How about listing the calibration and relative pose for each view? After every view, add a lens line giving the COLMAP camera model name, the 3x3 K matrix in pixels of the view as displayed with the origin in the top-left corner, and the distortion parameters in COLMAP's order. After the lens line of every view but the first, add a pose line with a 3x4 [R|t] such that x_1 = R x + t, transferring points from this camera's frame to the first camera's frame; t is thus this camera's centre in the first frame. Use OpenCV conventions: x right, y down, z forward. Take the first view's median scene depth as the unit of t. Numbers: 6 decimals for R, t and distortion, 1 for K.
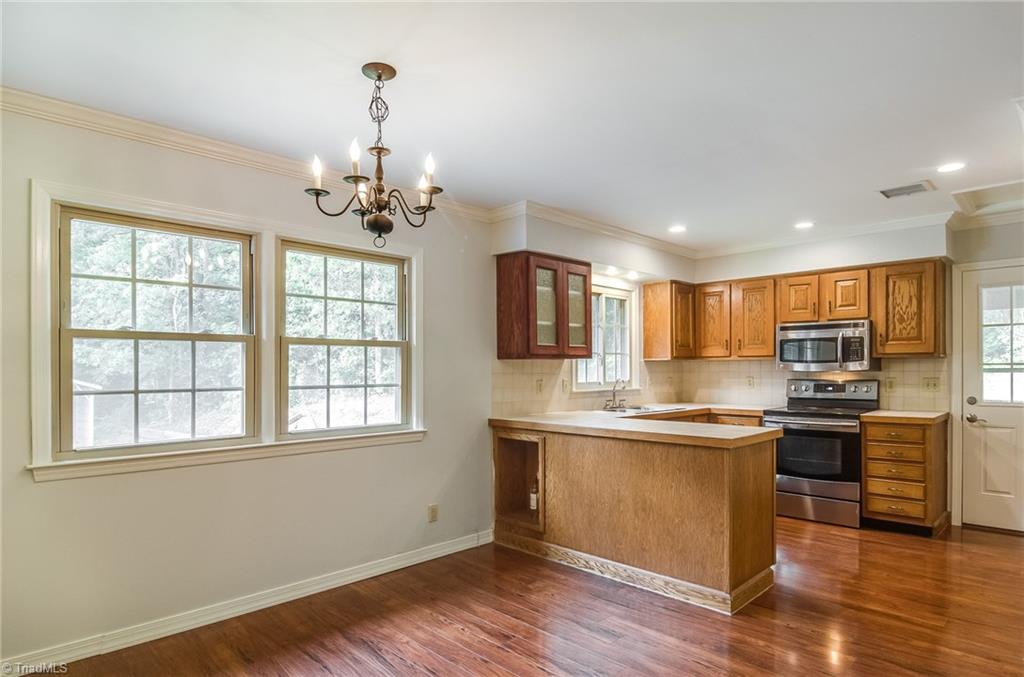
lens RADIAL K [[569.0, 0, 521.1], [0, 569.0, 368.0], [0, 0, 1]] dist [-0.024732, -0.000124]
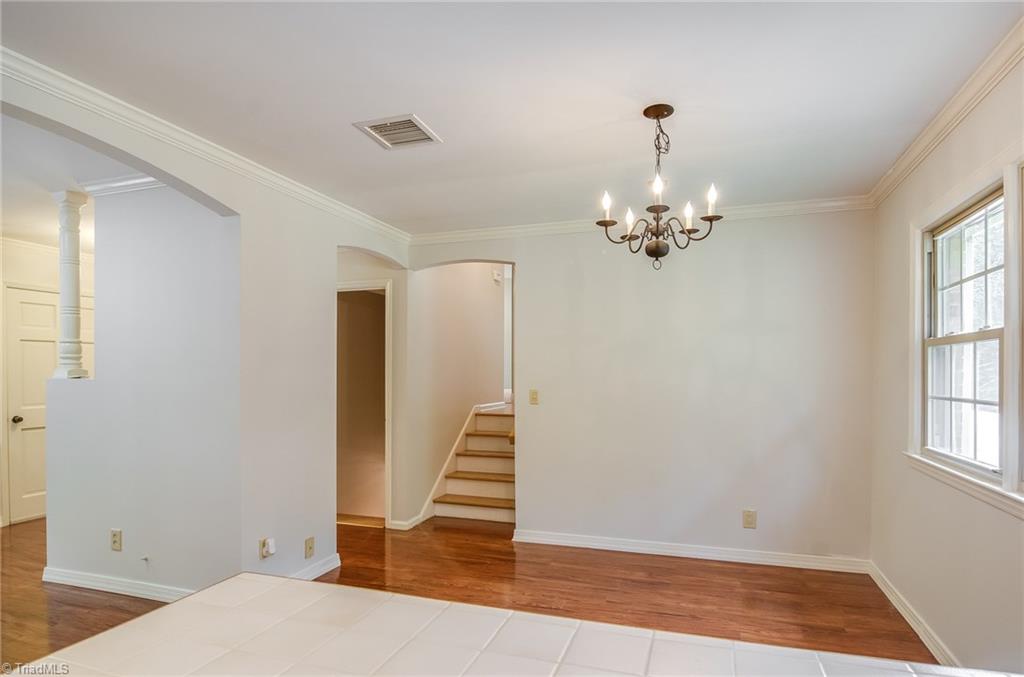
lens RADIAL K [[569.0, 0, 521.1], [0, 569.0, 368.0], [0, 0, 1]] dist [-0.024732, -0.000124]
pose [[-0.897956, 0.002547, -0.440078, 0.236061], [0.007362, 0.999930, -0.009235, -0.003719], [0.440024, -0.011532, -0.897912, 0.921914]]
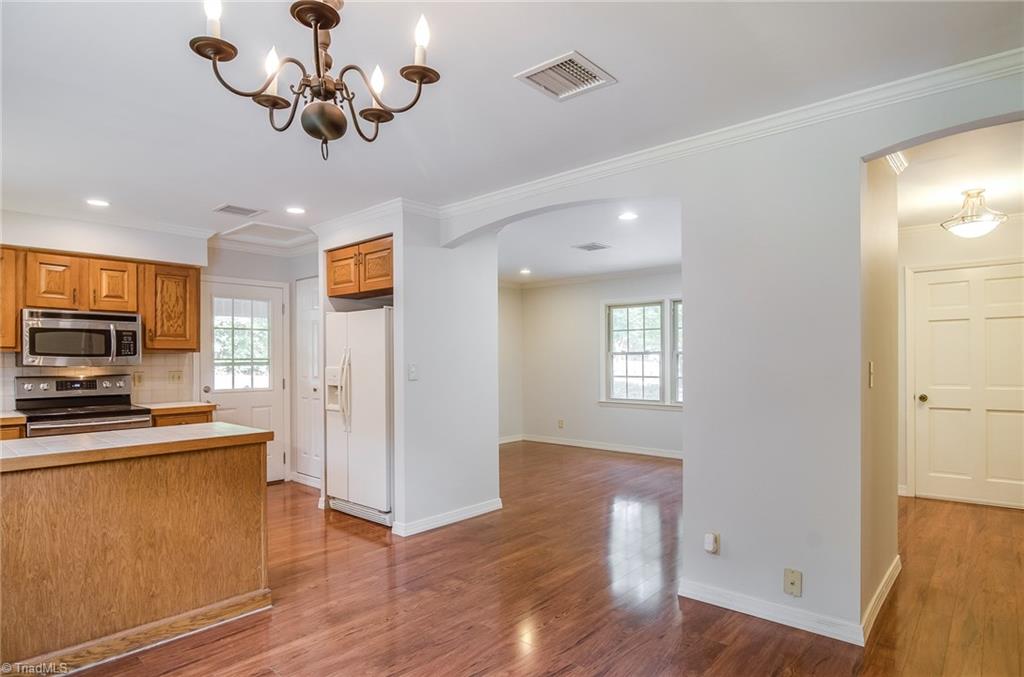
lens RADIAL K [[551.3, 0, 517.7], [0, 551.3, 359.0], [0, 0, 1]] dist [-0.021662, -0.001227]
pose [[-0.064500, 0.006163, 0.997899, -0.413150], [0.004591, 0.999972, -0.005879, 0.002687], [-0.997907, 0.004202, -0.064527, 0.408901]]
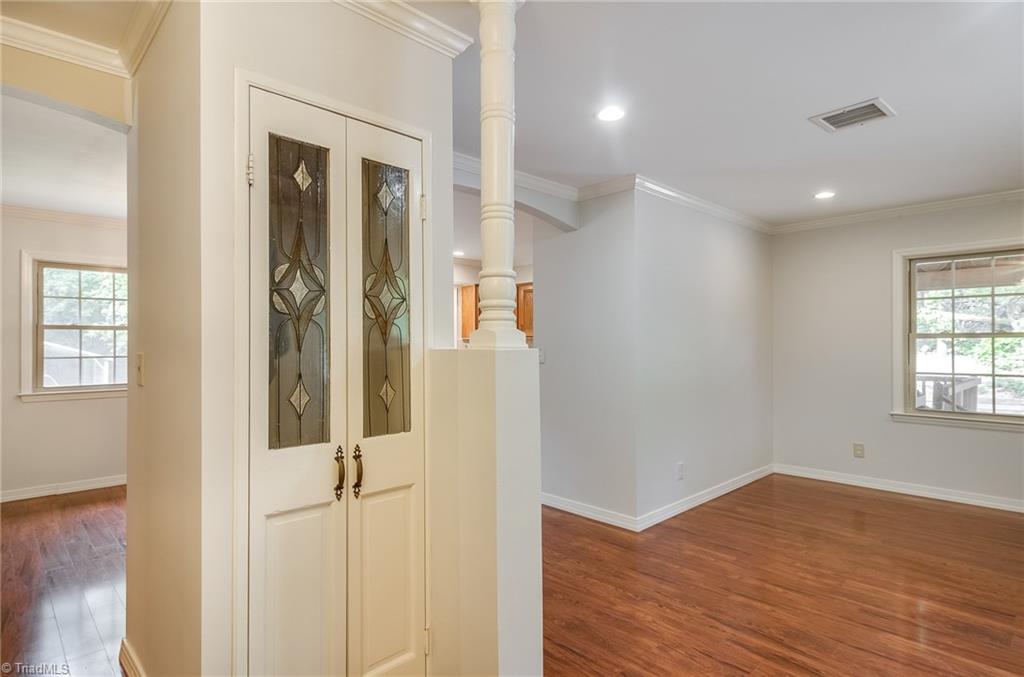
lens RADIAL K [[540.3, 0, 511.8], [0, 540.3, 340.6], [0, 0, 1]] dist [0.004297, -0.000873]
pose [[0.999682, 0.001738, -0.025143, 0.481927], [-0.001852, 0.999988, -0.004538, -0.005613], [0.025134, 0.004583, 0.999674, -0.465170]]
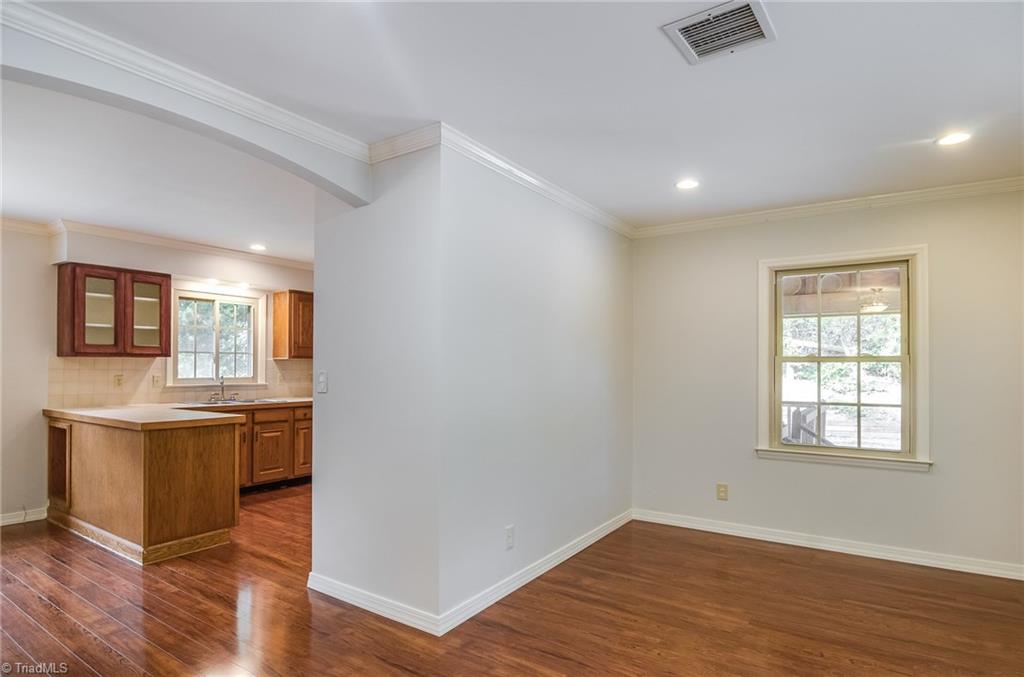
lens RADIAL K [[551.3, 0, 517.7], [0, 551.3, 359.0], [0, 0, 1]] dist [-0.021662, -0.001227]
pose [[0.981207, 0.011943, 0.192590, 0.621390], [-0.009578, 0.999867, -0.013203, -0.004775], [-0.192722, 0.011110, 0.981190, -0.221366]]
